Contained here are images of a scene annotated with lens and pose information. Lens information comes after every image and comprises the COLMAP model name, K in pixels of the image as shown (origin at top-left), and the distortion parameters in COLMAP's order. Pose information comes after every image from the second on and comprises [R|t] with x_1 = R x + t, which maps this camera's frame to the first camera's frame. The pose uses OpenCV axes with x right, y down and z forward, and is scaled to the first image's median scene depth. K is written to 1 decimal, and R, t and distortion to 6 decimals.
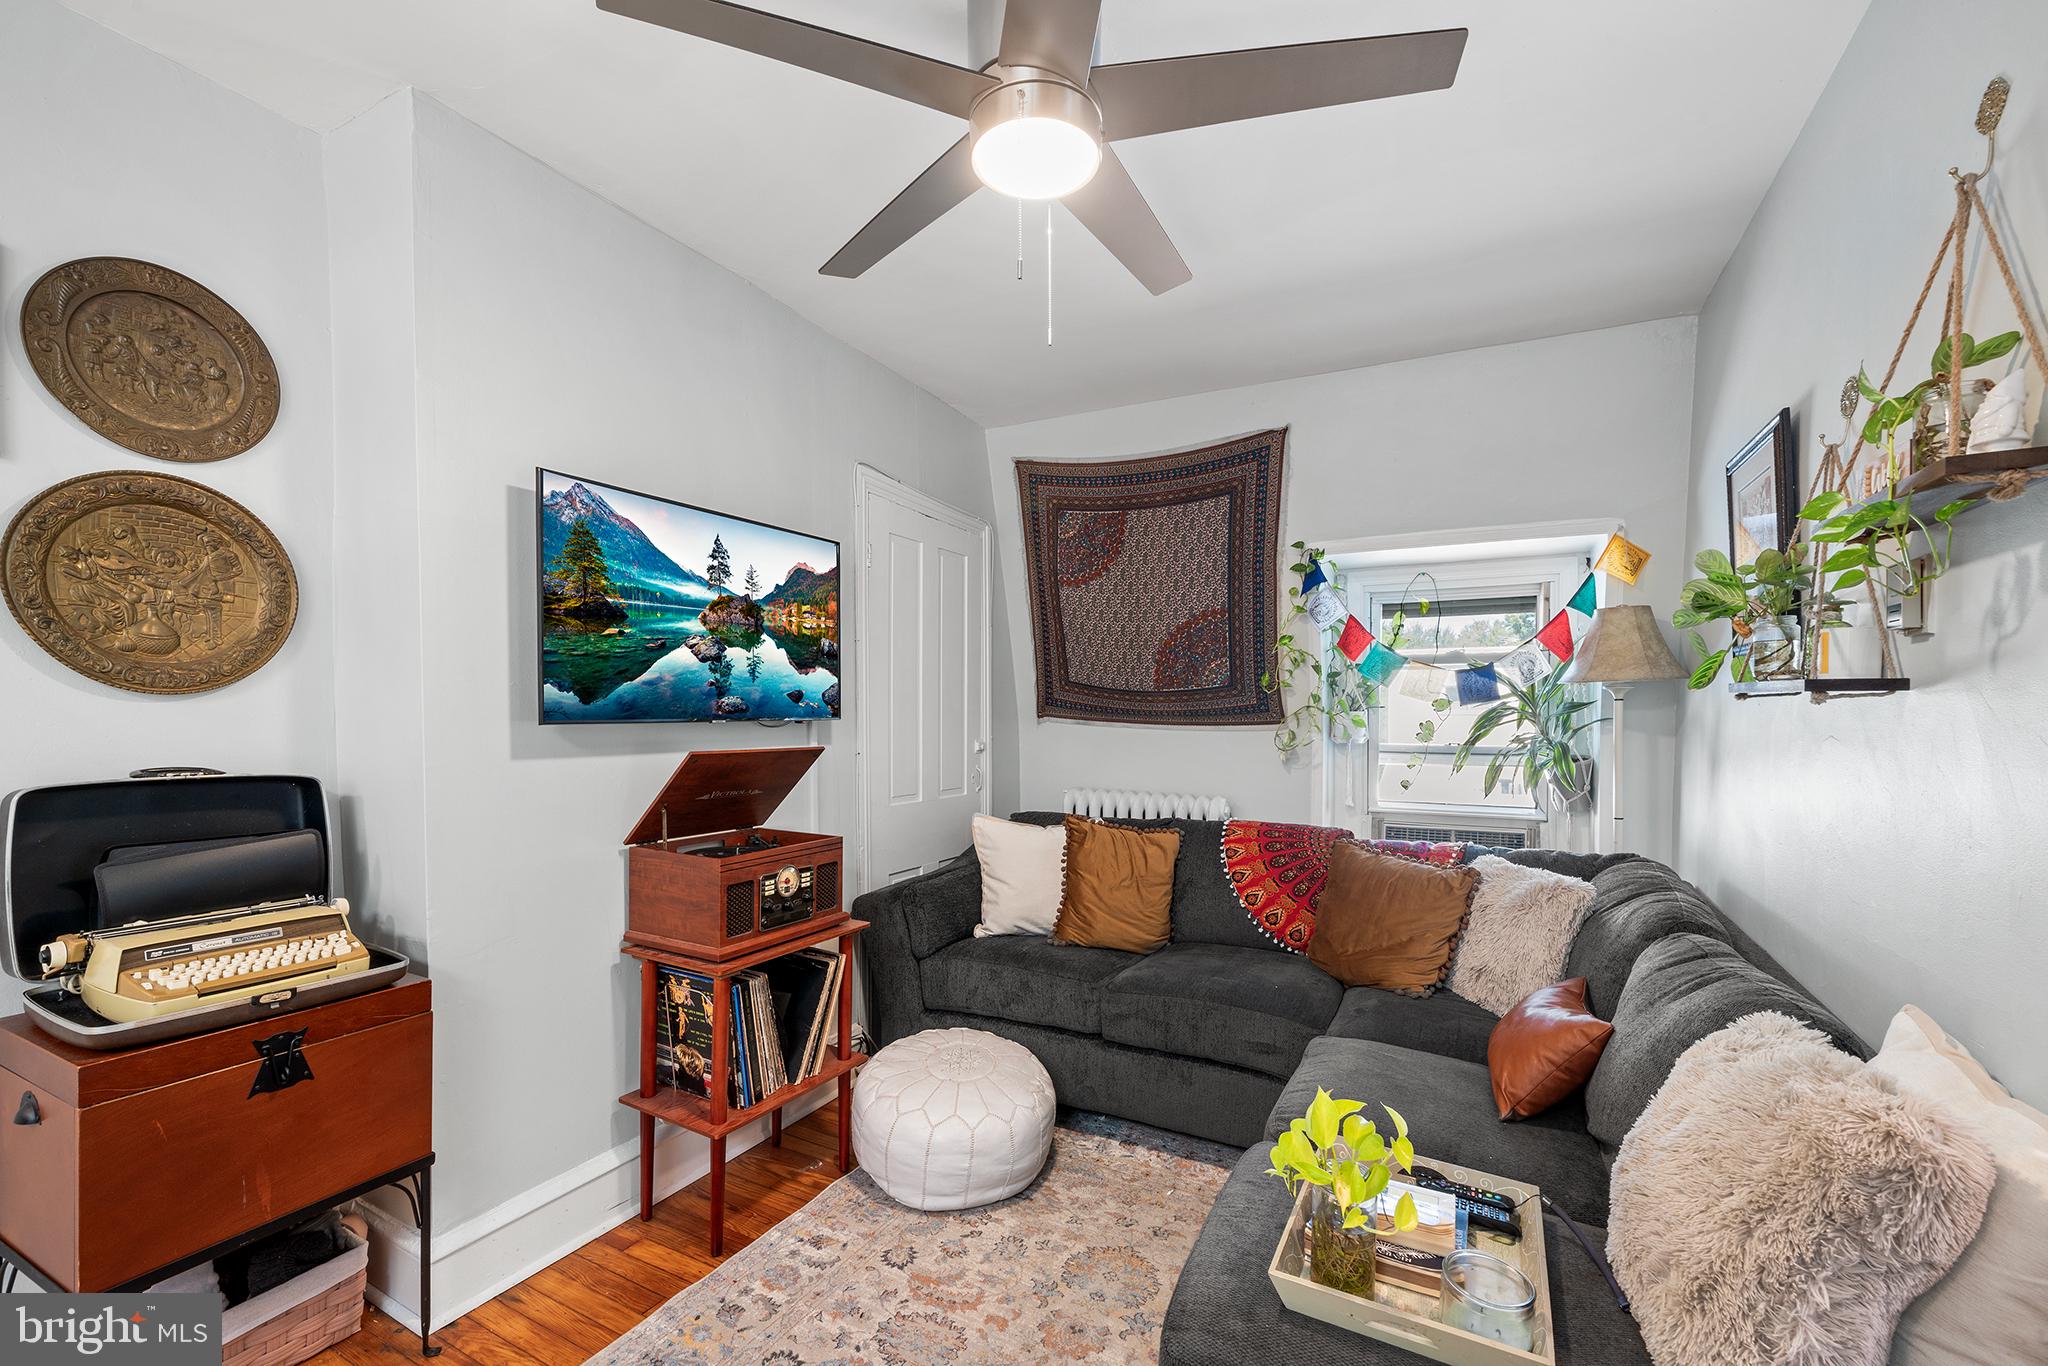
lens RADIAL K [[858.6, 0, 1031.7], [0, 858.6, 733.4], [0, 0, 1]] dist [-0.002885, -0.000293]
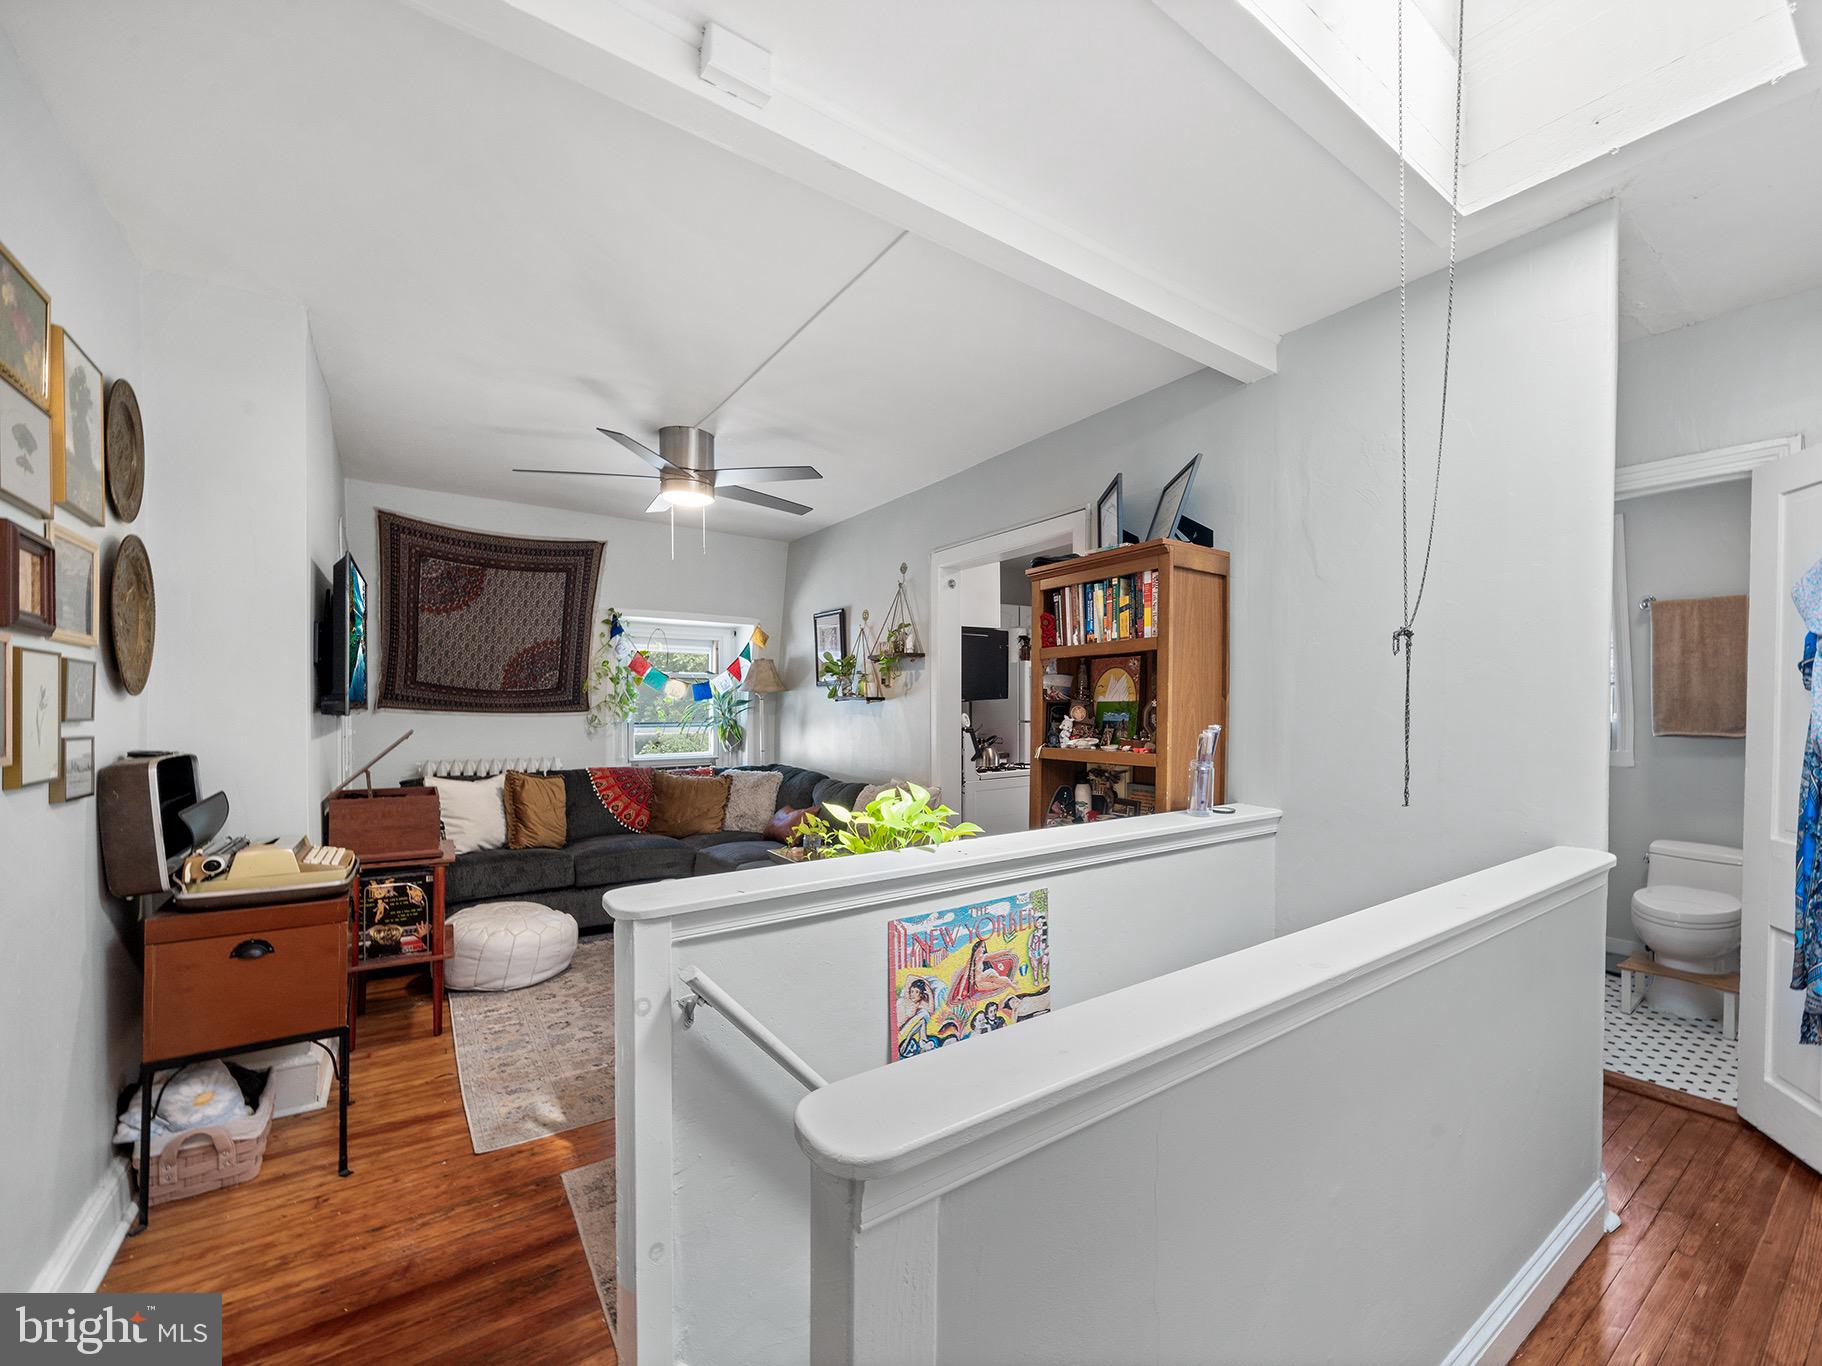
lens RADIAL K [[771.5, 0, 1019.8], [0, 771.5, 713.5], [0, 0, 1]] dist [-0.001423, -0.000310]
pose [[0.404323, -0.012457, 0.914531, -1.035591], [0.019215, 0.999802, 0.005123, 0.001515], [-0.914414, 0.015501, 0.404482, -0.520990]]
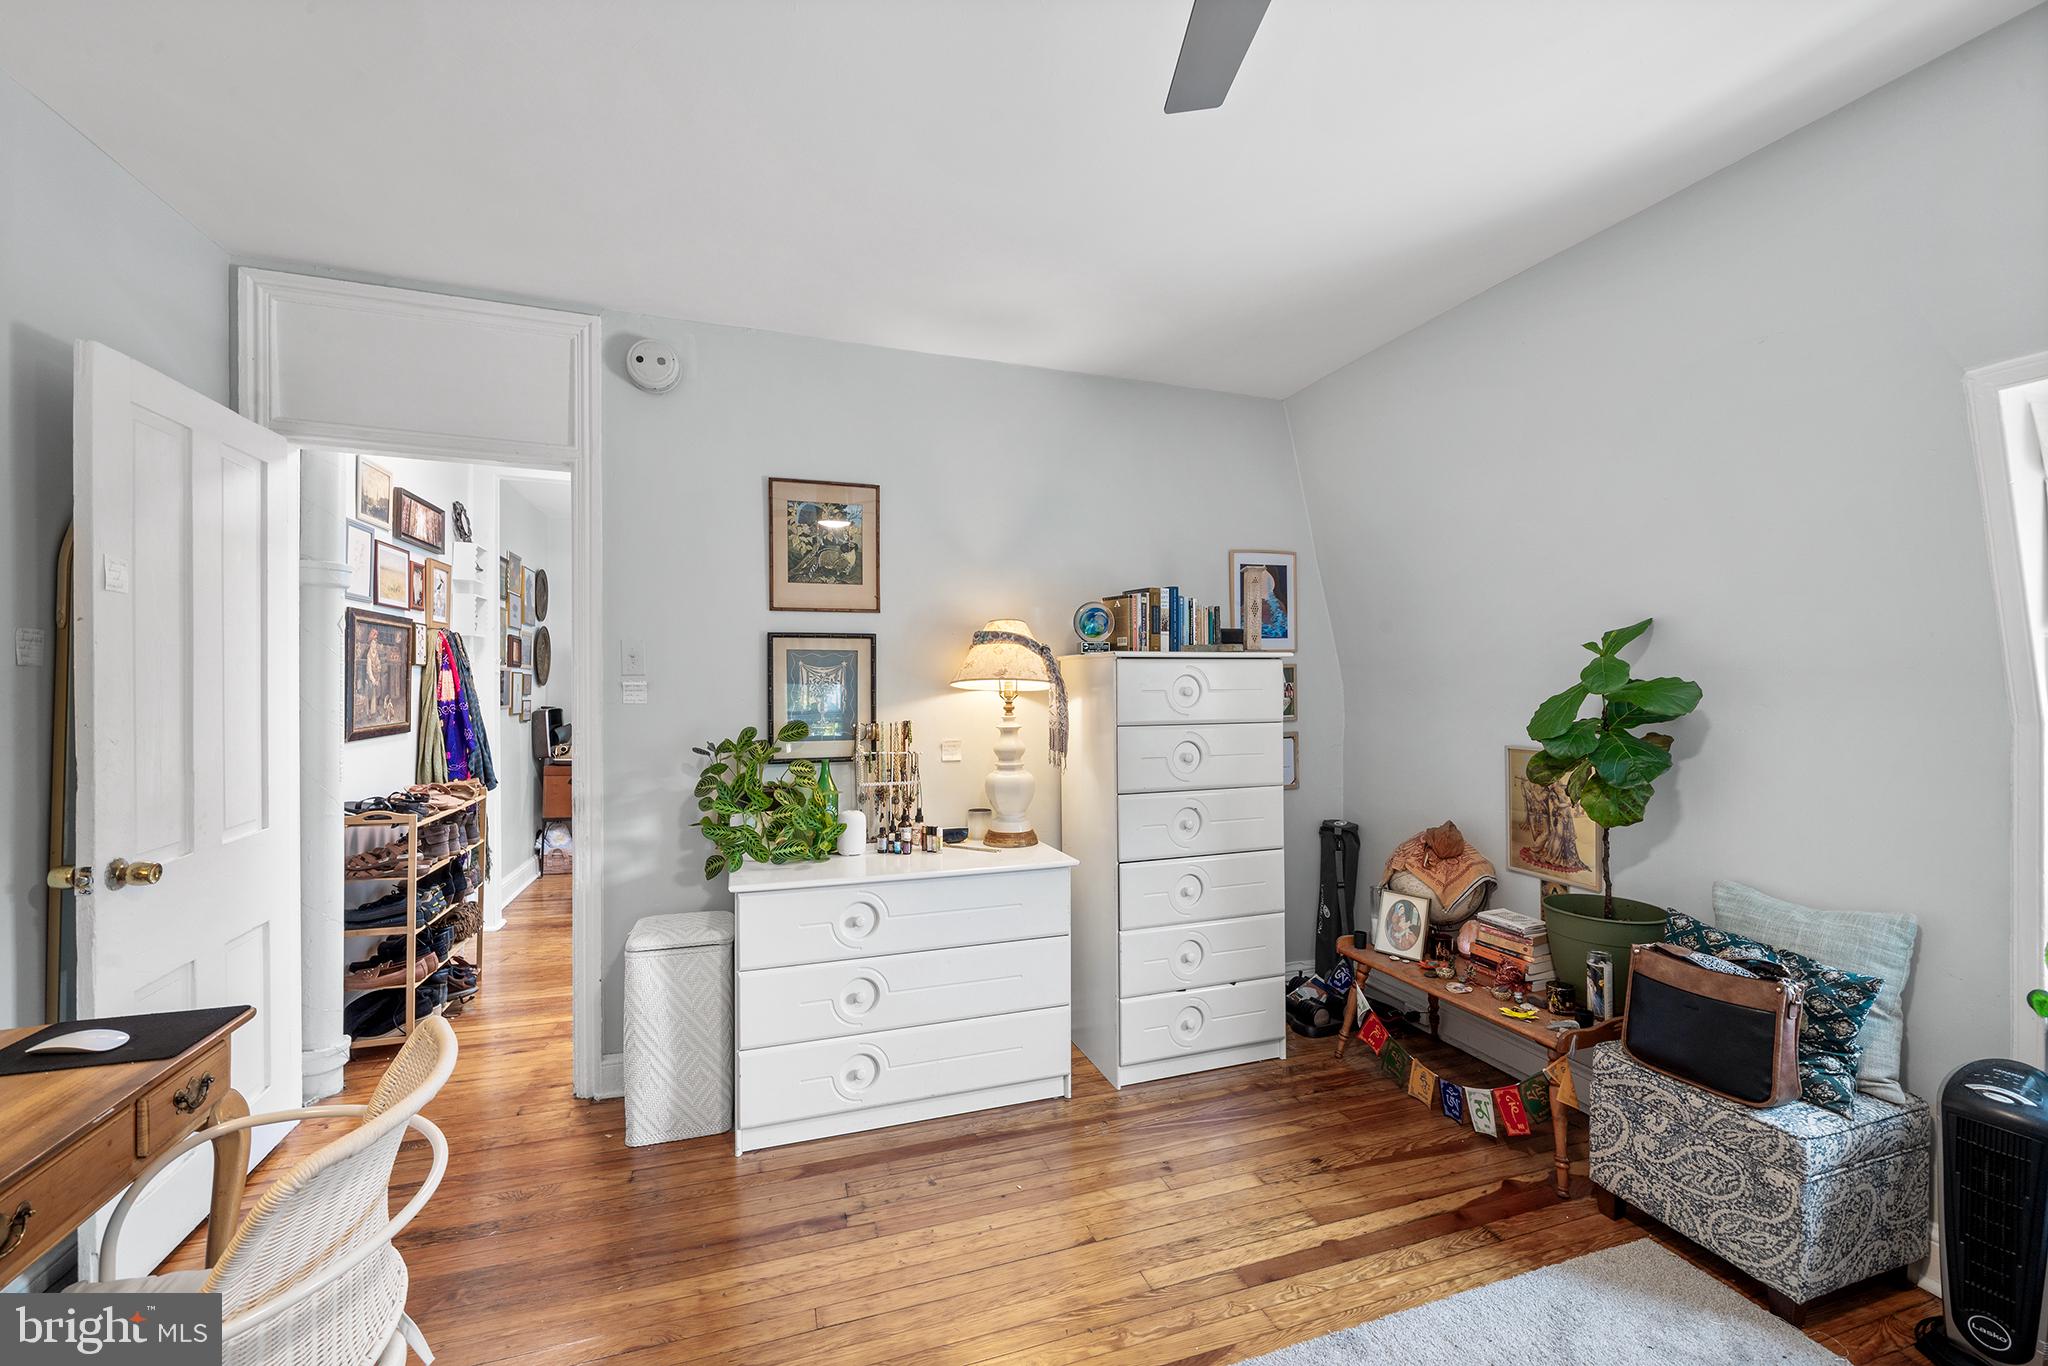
lens RADIAL K [[829.1, 0, 1019.4], [0, 829.1, 686.5], [0, 0, 1]] dist [-0.000617, -0.000156]
pose [[0.703122, -0.003234, 0.711062, -1.389226], [0.019065, 0.999716, -0.014305, 0.028731], [-0.710814, 0.023614, 0.702984, -1.936638]]
